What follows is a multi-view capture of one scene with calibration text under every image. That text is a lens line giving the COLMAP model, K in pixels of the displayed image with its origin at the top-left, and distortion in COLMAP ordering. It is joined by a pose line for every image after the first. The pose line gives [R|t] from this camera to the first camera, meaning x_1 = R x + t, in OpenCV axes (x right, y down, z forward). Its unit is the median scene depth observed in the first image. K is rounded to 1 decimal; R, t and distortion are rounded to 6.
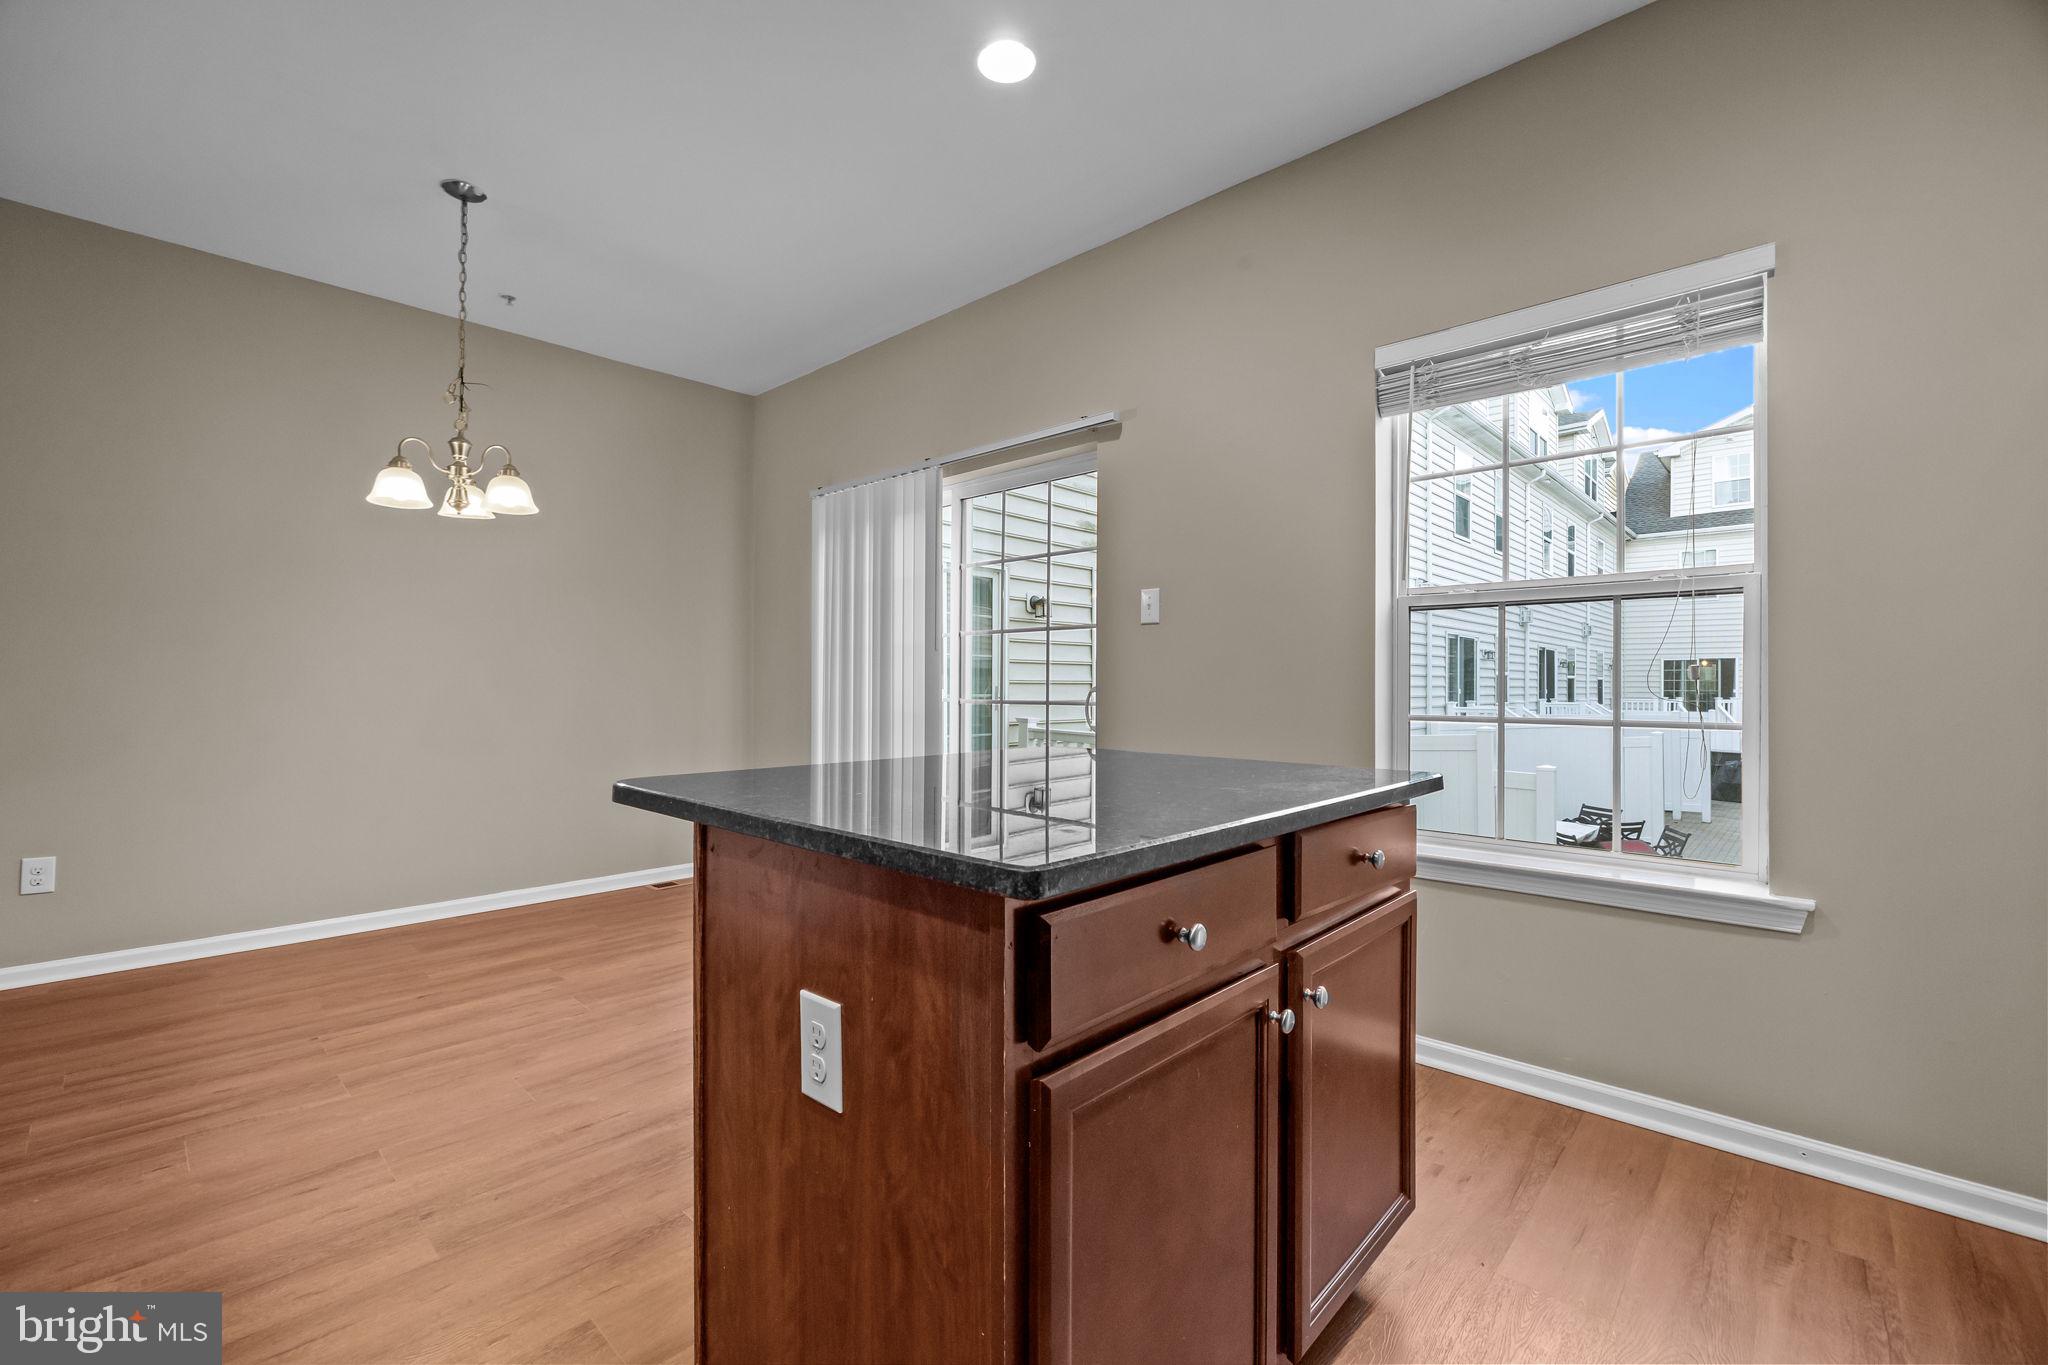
lens RADIAL K [[843.1, 0, 1007.6], [0, 843.1, 682.5], [0, 0, 1]] dist [0.000864, -0.001607]
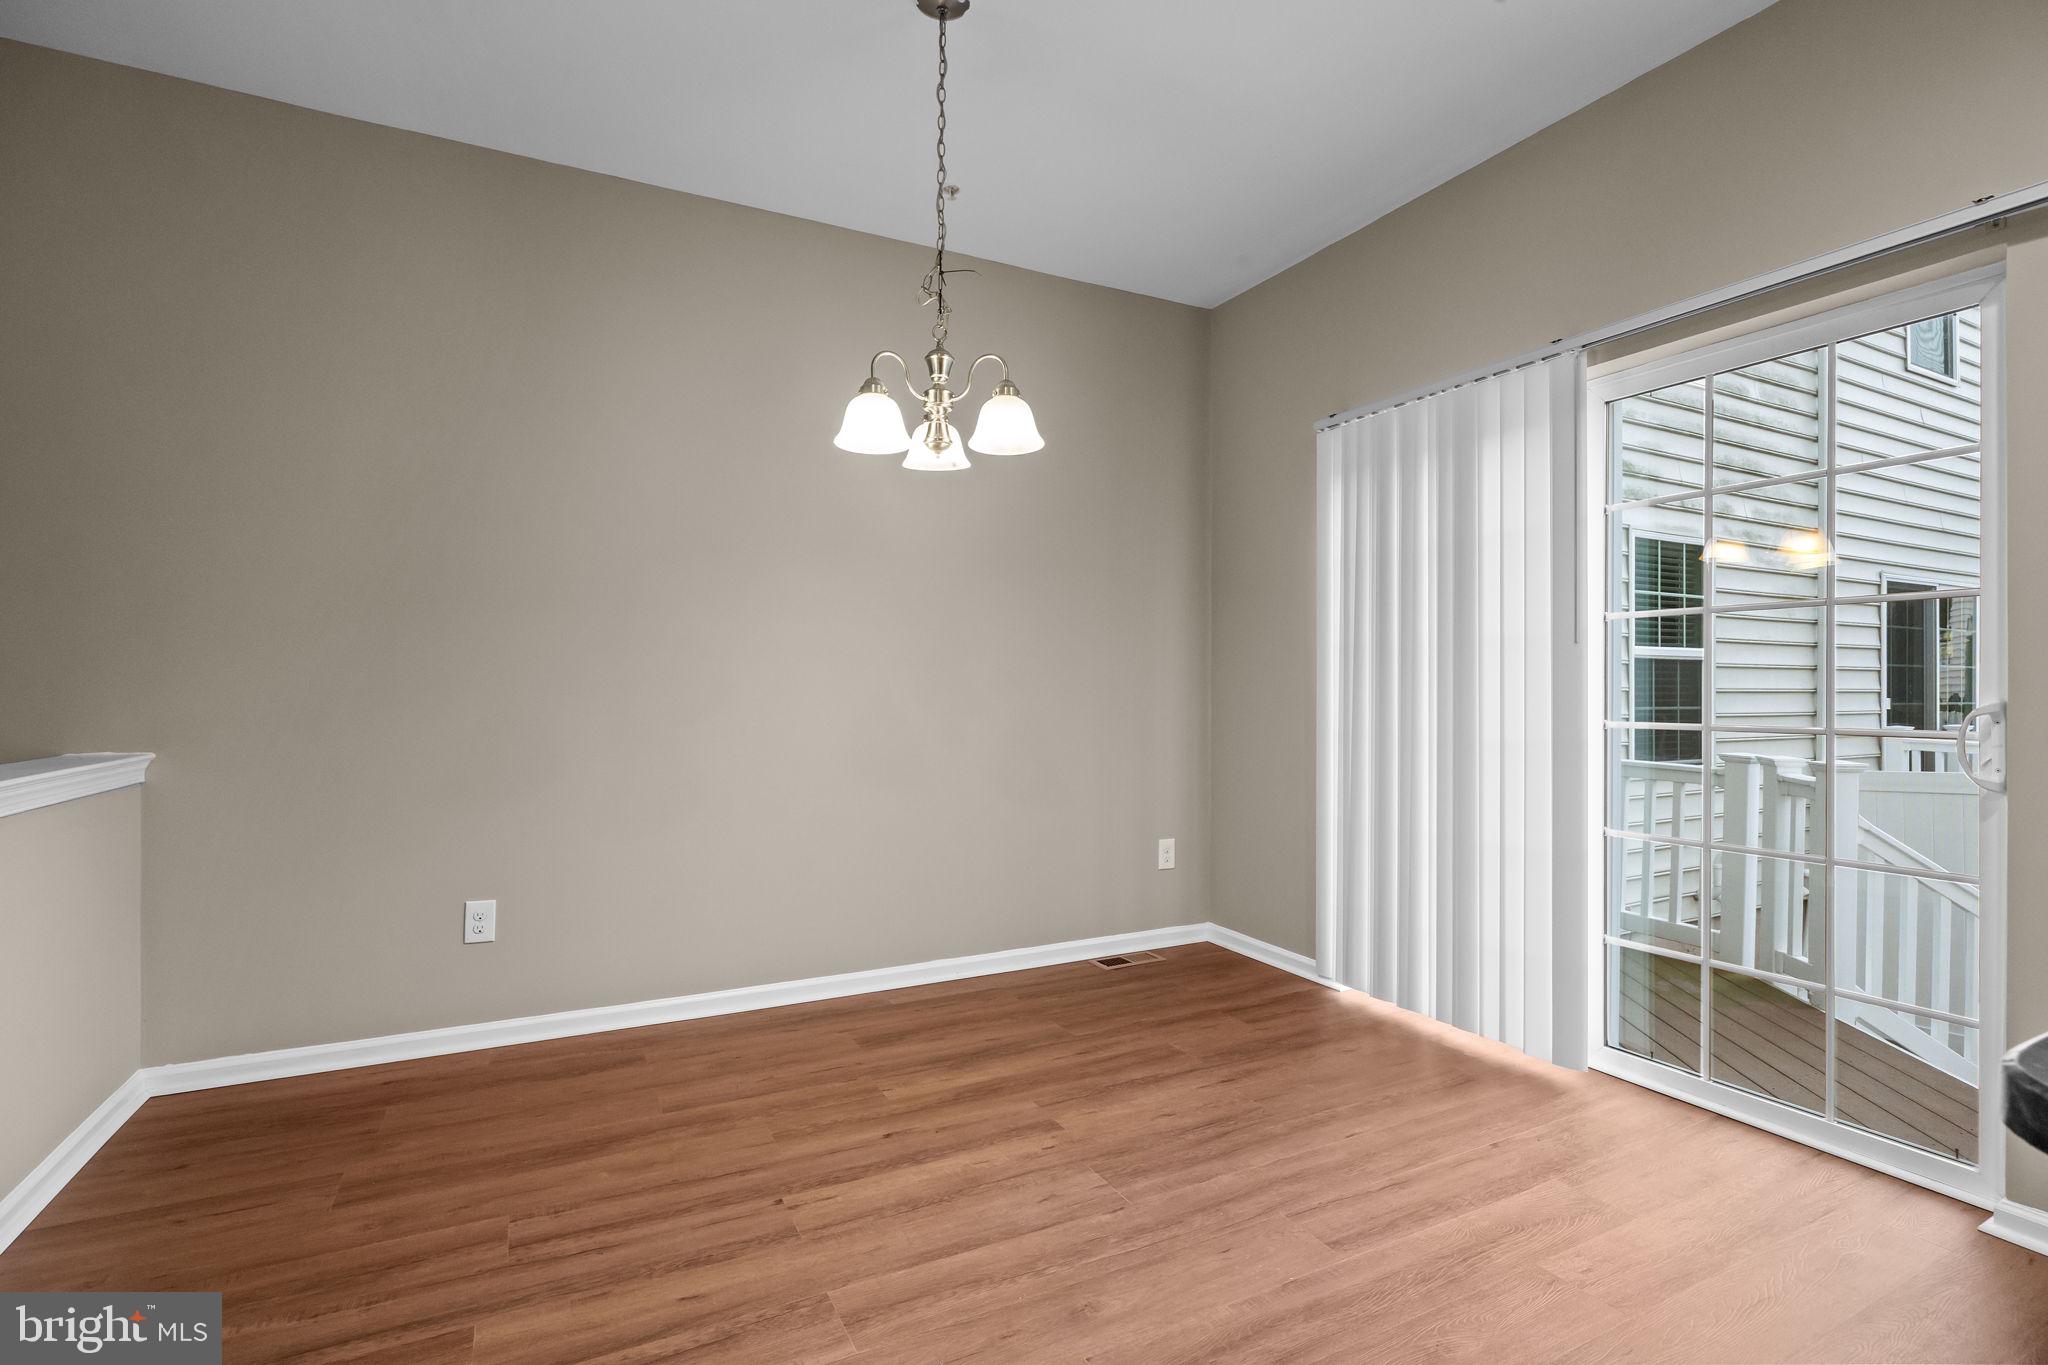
lens RADIAL K [[933.9, 0, 1032.2], [0, 933.9, 687.0], [0, 0, 1]] dist [-0.008118, 0.000145]
pose [[0.949286, -0.002164, -0.314407, -0.325655], [0.001825, 0.999997, -0.001372, -0.008218], [0.314409, 0.000729, 0.949287, 0.281577]]
